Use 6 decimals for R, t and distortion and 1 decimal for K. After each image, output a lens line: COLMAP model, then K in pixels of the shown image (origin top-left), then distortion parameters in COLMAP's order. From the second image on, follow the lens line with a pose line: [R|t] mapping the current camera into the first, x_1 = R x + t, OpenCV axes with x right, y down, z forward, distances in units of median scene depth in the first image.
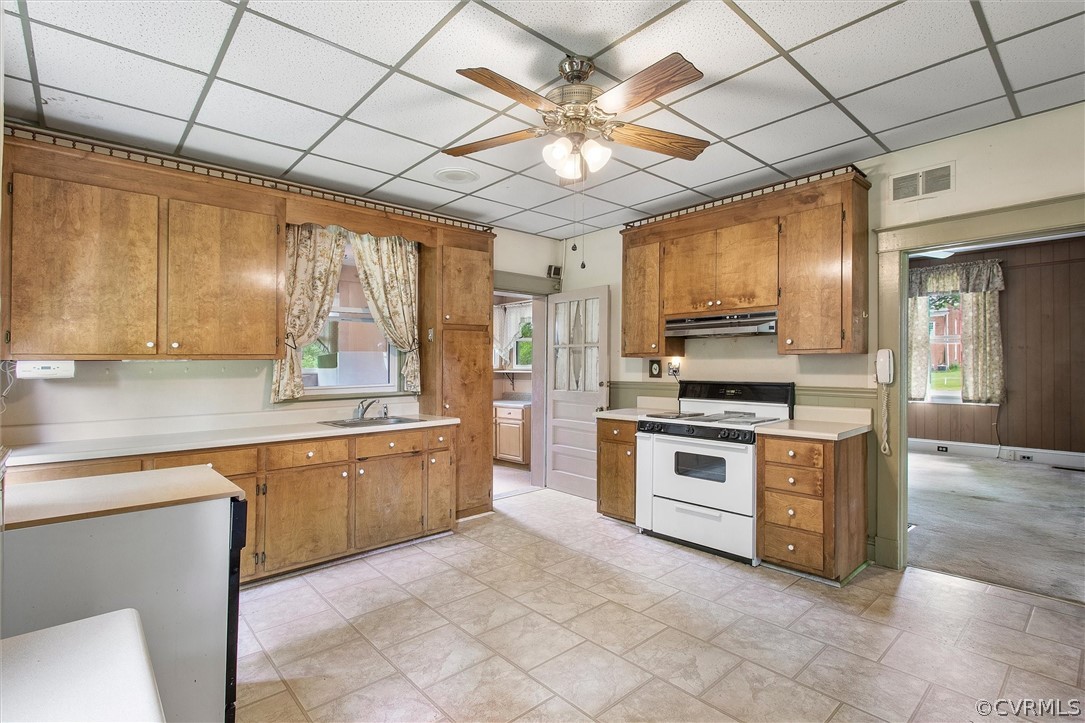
lens RADIAL K [[527.5, 0, 542.5], [0, 527.5, 361.5], [0, 0, 1]] dist [-0.001601, 0.011386]
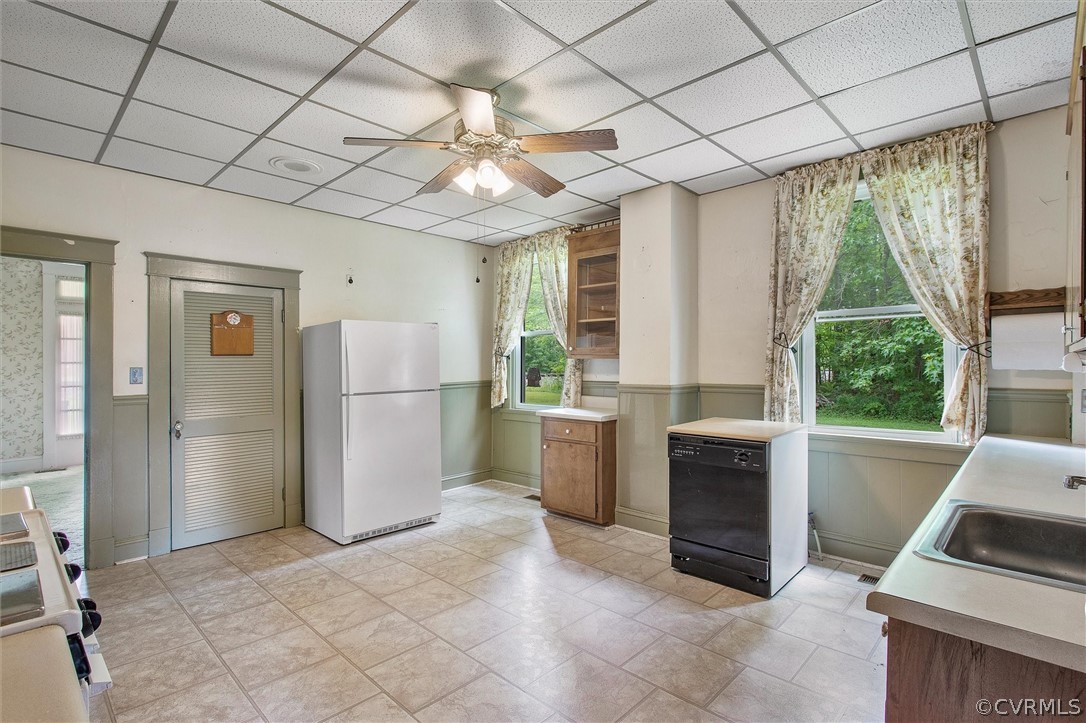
lens RADIAL K [[536.9, 0, 546.7], [0, 536.9, 342.9], [0, 0, 1]] dist [-0.003346, -0.000474]
pose [[-0.997150, 0.009363, -0.074856, 0.002280], [0.012449, 0.999087, -0.040872, 0.007536], [0.074405, -0.041687, -0.996356, 1.504544]]
